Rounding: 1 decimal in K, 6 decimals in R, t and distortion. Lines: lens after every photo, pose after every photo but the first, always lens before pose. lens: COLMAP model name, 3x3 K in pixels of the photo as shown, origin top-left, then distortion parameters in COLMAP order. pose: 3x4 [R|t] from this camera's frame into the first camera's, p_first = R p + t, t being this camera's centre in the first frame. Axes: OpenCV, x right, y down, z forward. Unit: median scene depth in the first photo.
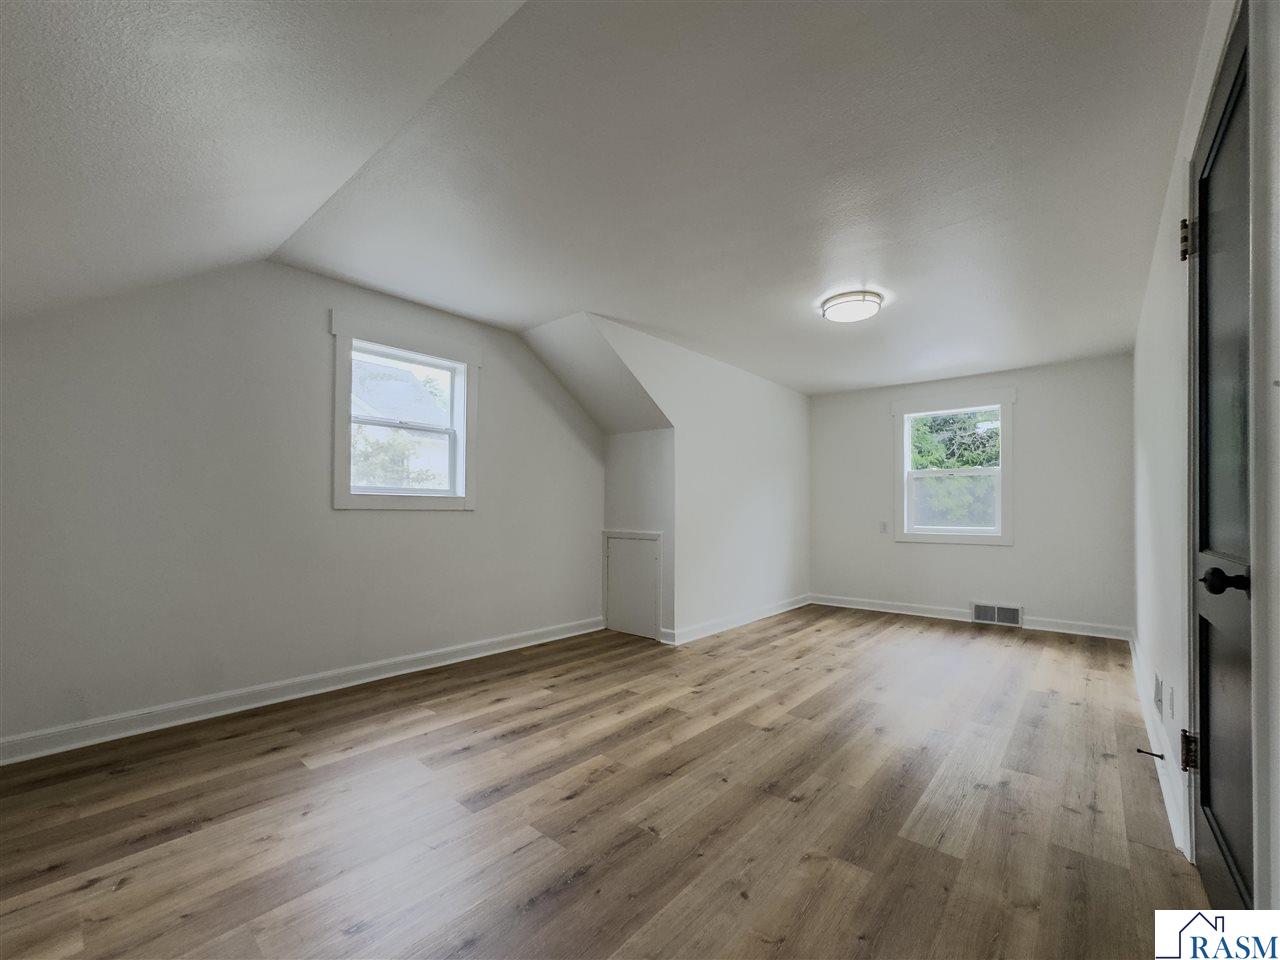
lens RADIAL K [[525.5, 0, 595.4], [0, 525.5, 507.4], [0, 0, 1]] dist [-0.000013, 0.002385]
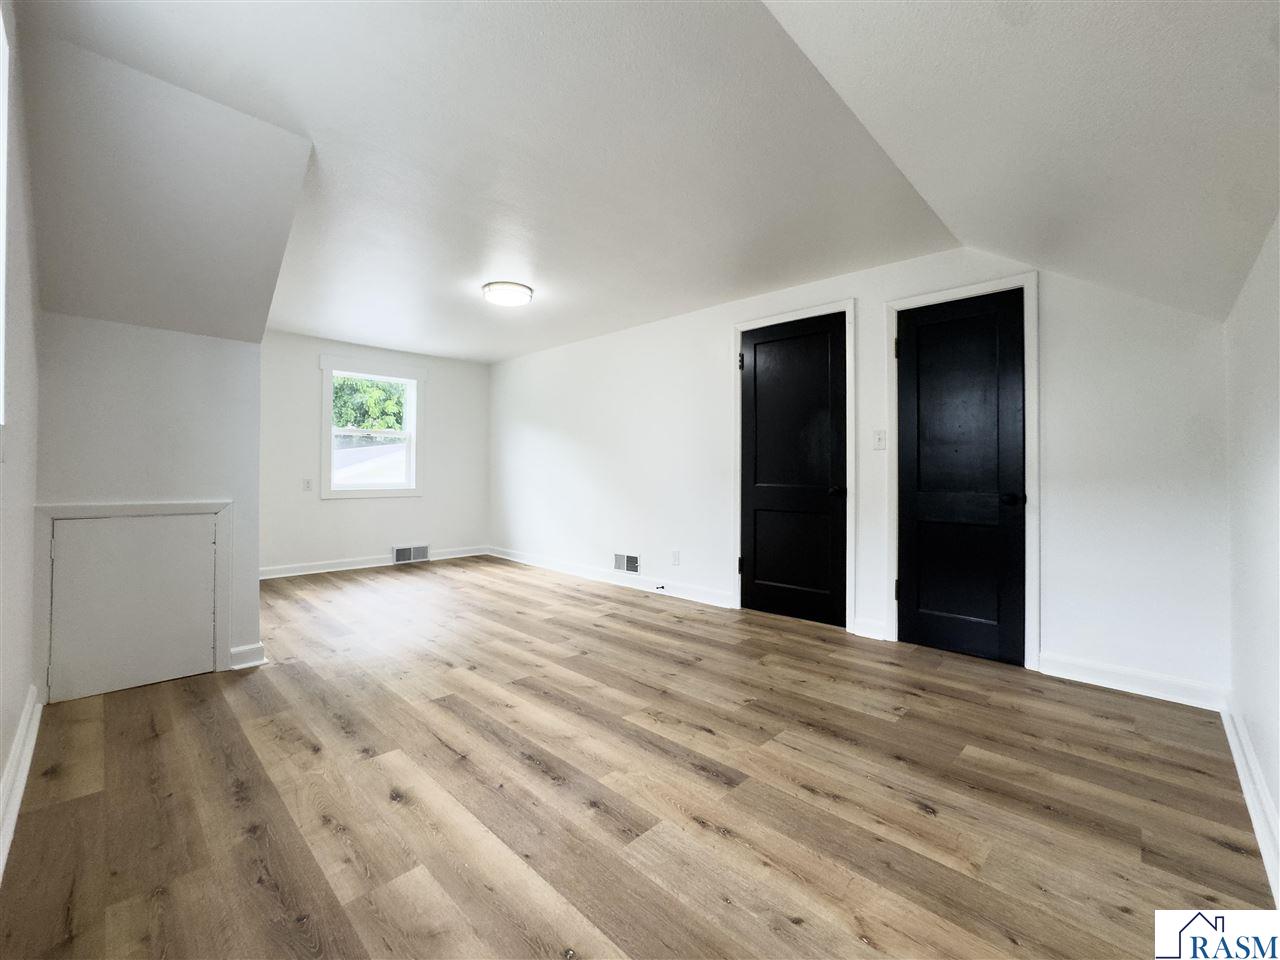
lens RADIAL K [[525.5, 0, 643.8], [0, 525.5, 484.2], [0, 0, 1]] dist [-0.000013, 0.002385]
pose [[0.025976, -0.019368, 0.999475, -0.769518], [-0.023268, 0.999530, 0.019974, 0.007780], [-0.999392, -0.023775, 0.025513, 0.748769]]
